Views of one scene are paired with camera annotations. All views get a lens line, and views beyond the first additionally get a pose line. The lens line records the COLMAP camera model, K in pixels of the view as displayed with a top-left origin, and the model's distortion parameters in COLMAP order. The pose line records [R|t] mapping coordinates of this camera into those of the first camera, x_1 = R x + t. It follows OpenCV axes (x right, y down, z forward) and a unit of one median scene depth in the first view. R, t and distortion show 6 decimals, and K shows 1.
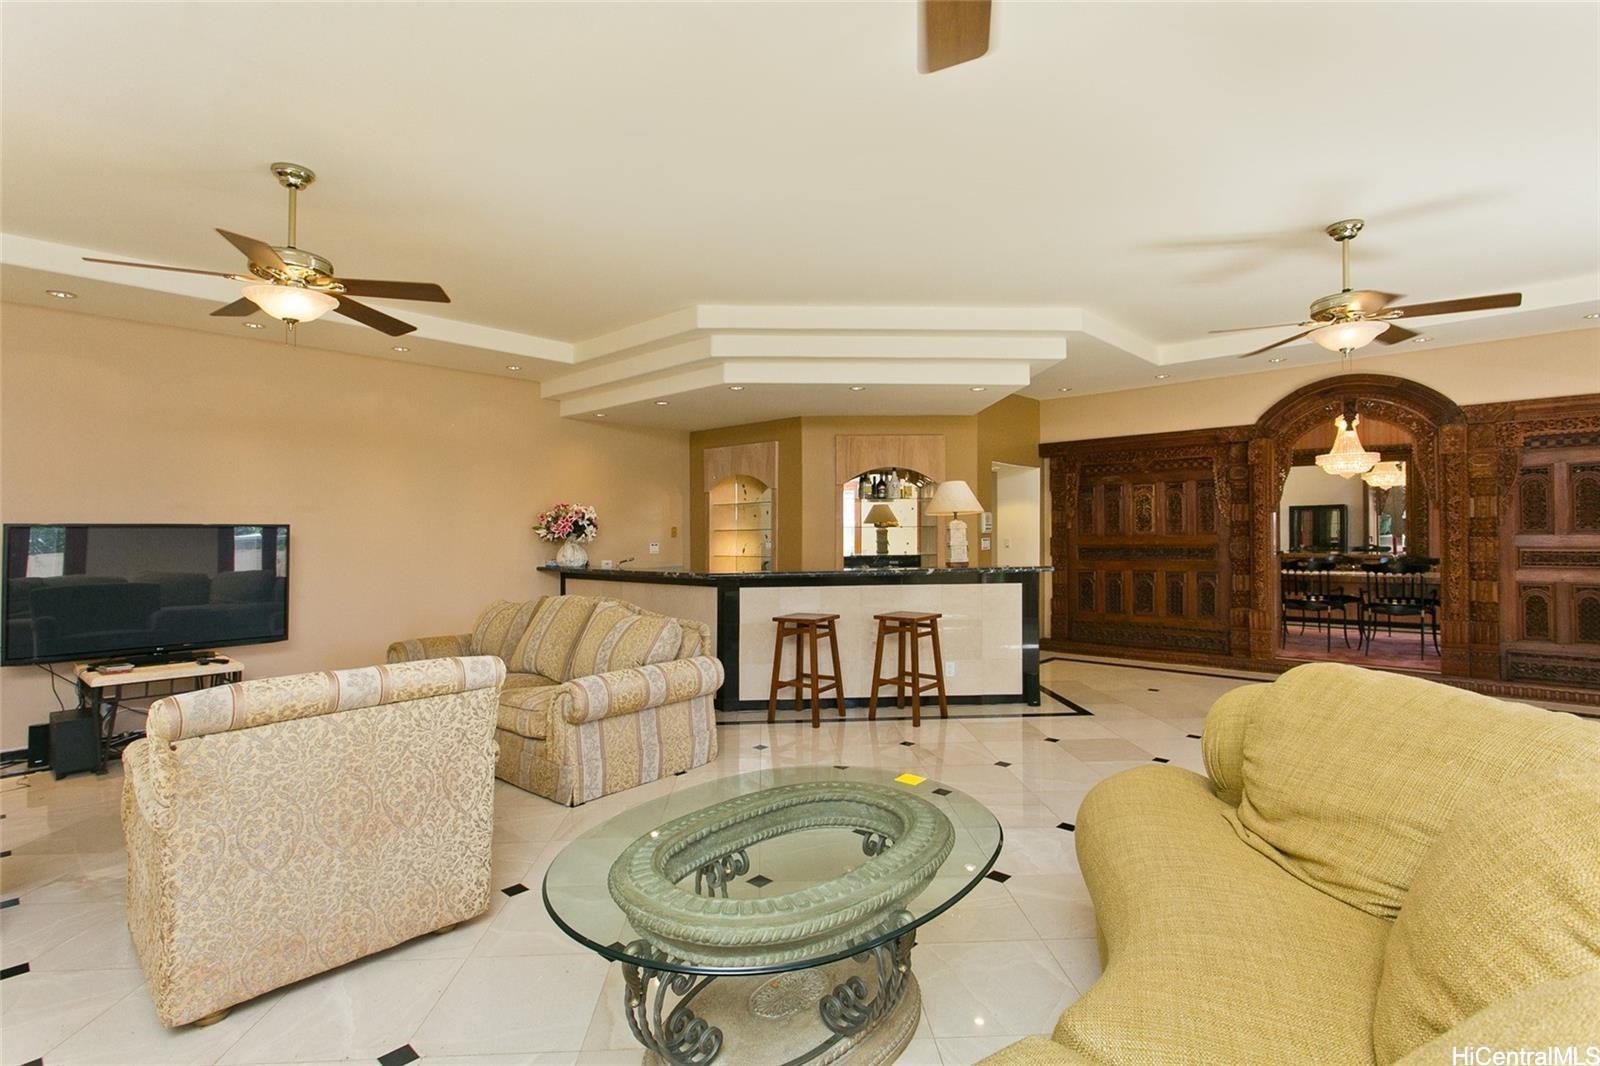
lens RADIAL K [[762.1, 0, 805.8], [0, 762.1, 529.3], [0, 0, 1]] dist [0.003992, 0.000323]
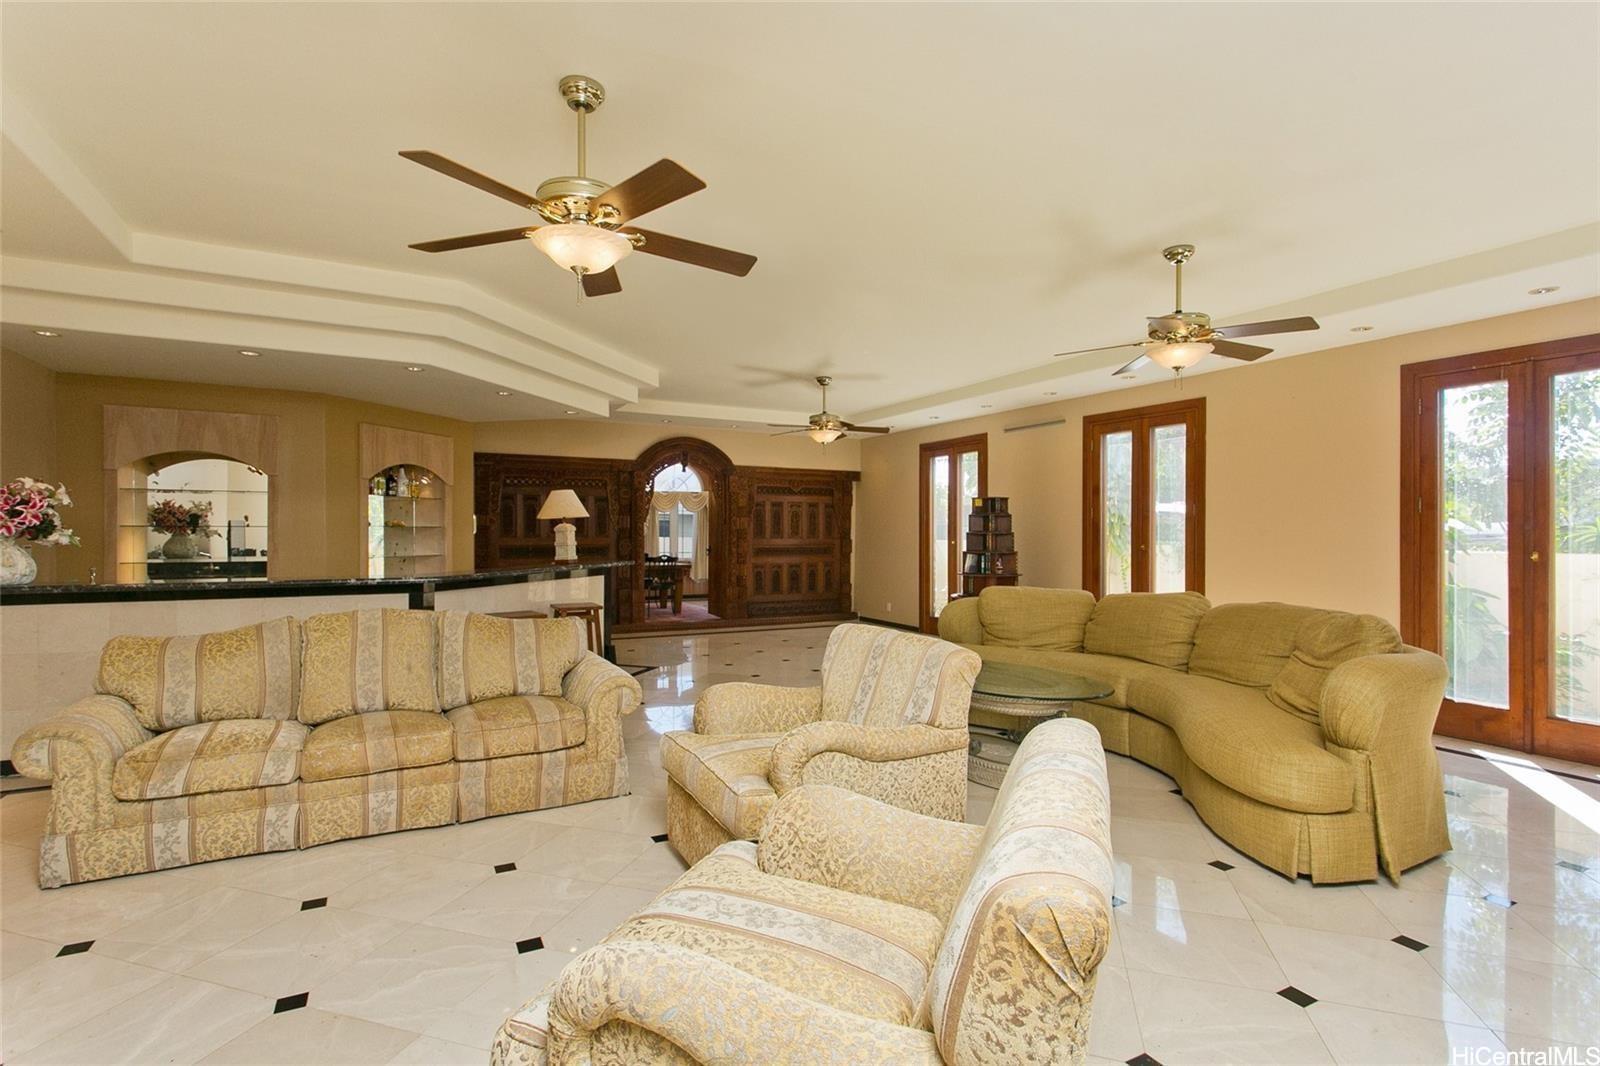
lens RADIAL K [[762.1, 0, 793.6], [0, 762.1, 533.3], [0, 0, 1]] dist [0.003992, 0.000323]
pose [[0.345439, 0.010910, 0.938378, -0.756844], [-0.014630, 0.999874, -0.006240, 0.004408], [-0.938327, -0.011573, 0.345555, 0.268123]]
